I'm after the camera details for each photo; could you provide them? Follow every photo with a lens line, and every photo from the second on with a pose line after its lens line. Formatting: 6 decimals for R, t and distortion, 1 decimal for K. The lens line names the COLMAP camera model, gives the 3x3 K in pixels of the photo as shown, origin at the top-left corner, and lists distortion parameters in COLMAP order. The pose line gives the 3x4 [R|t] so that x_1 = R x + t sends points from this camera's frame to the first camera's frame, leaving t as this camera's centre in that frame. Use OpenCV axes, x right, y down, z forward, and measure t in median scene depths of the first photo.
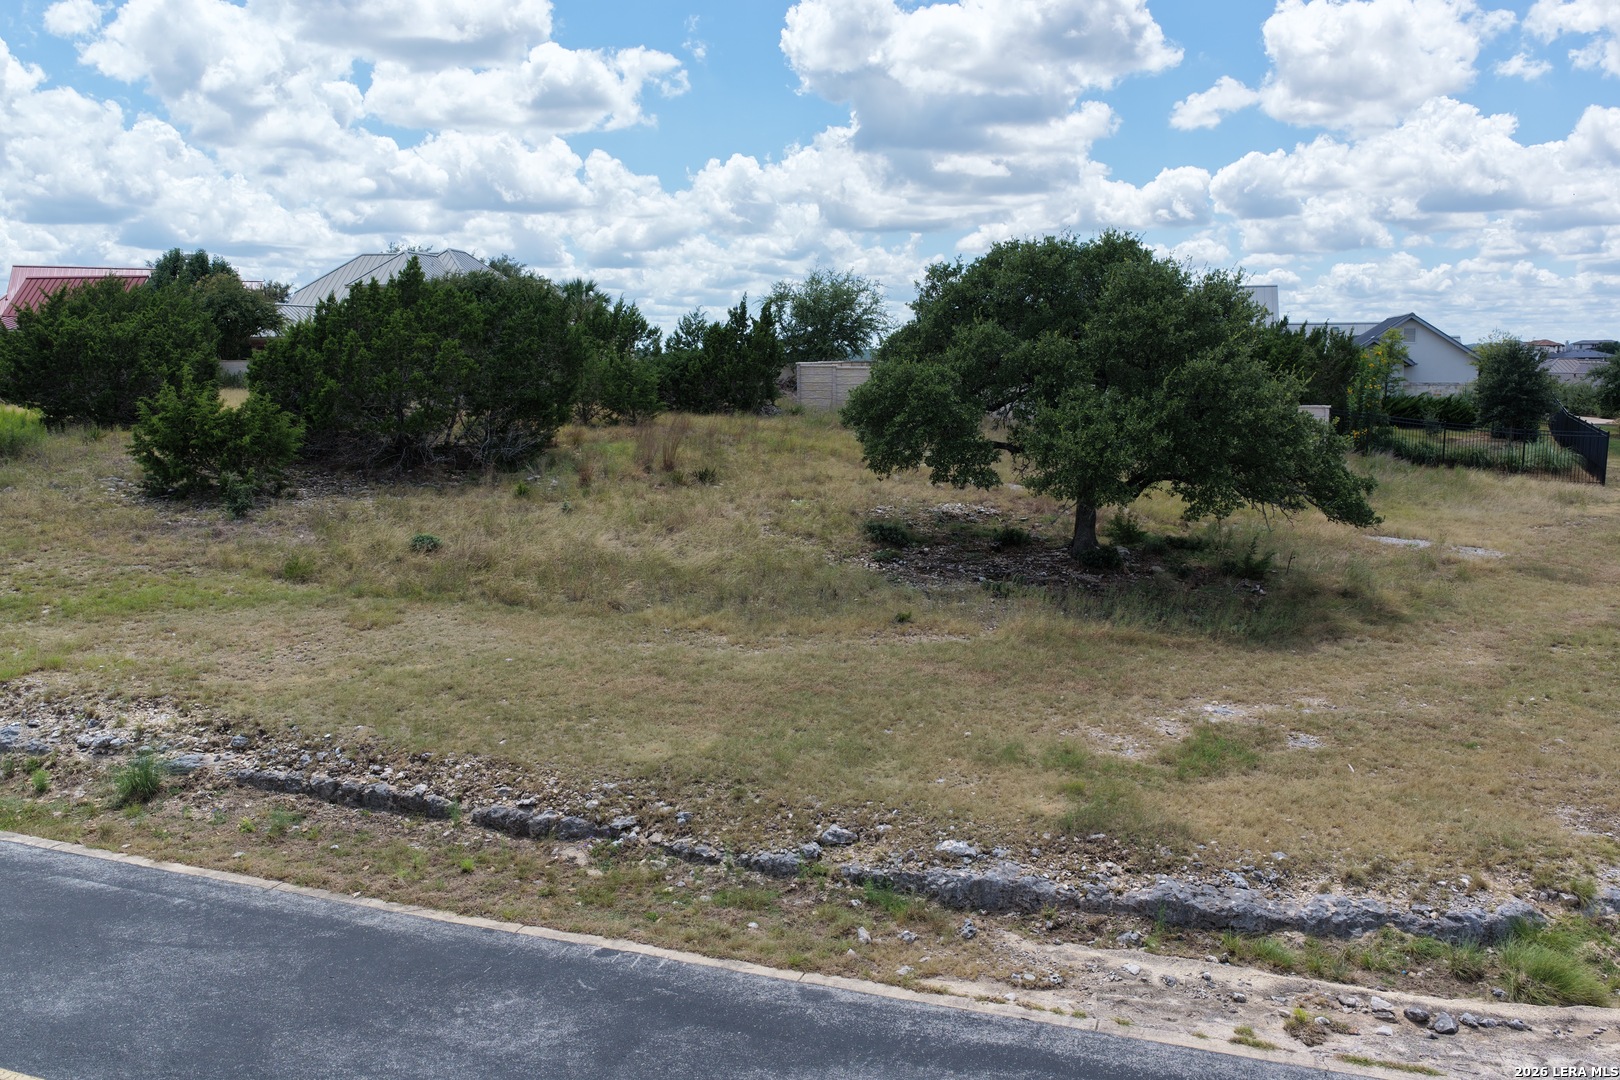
lens RADIAL K [[1348.6, 0, 826.5], [0, 1348.6, 539.9], [0, 0, 1]] dist [-0.015653, 0.043400]
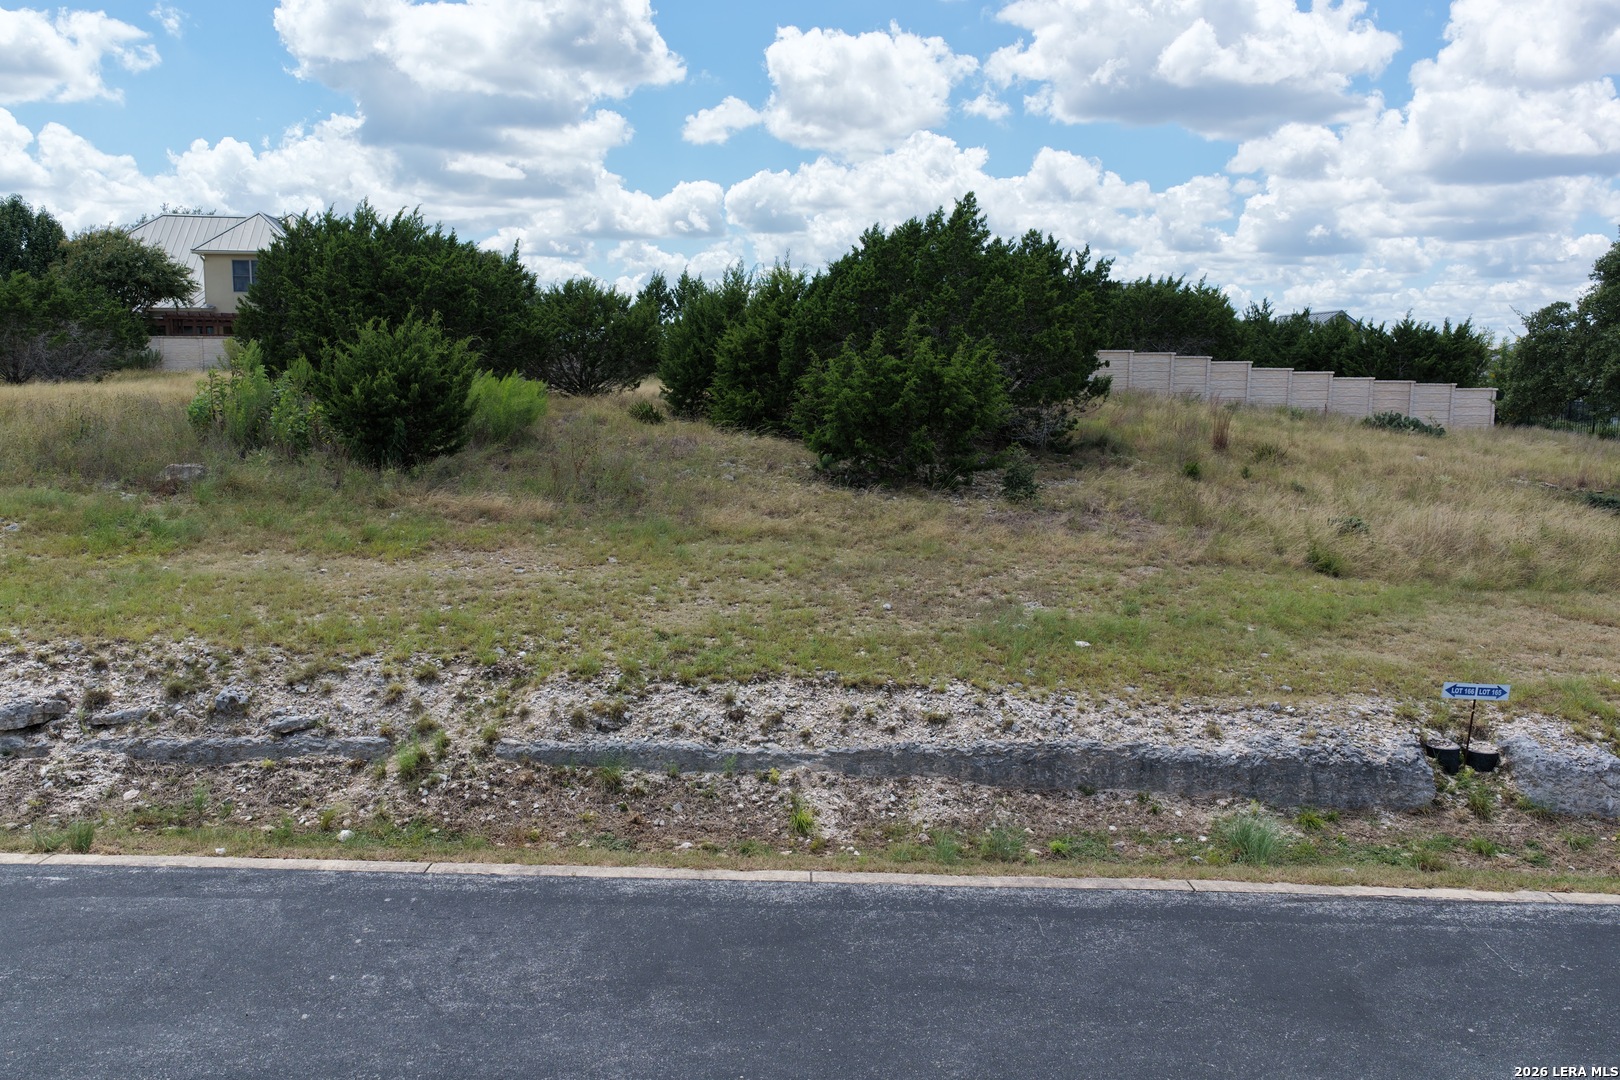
lens RADIAL K [[1348.6, 0, 821.3], [0, 1348.6, 538.5], [0, 0, 1]] dist [-0.015653, 0.043400]
pose [[0.941515, -0.034278, 0.335223, -1.818887], [0.036175, 0.999345, 0.000585, -0.007686], [-0.335024, 0.011576, 0.942139, 0.689894]]
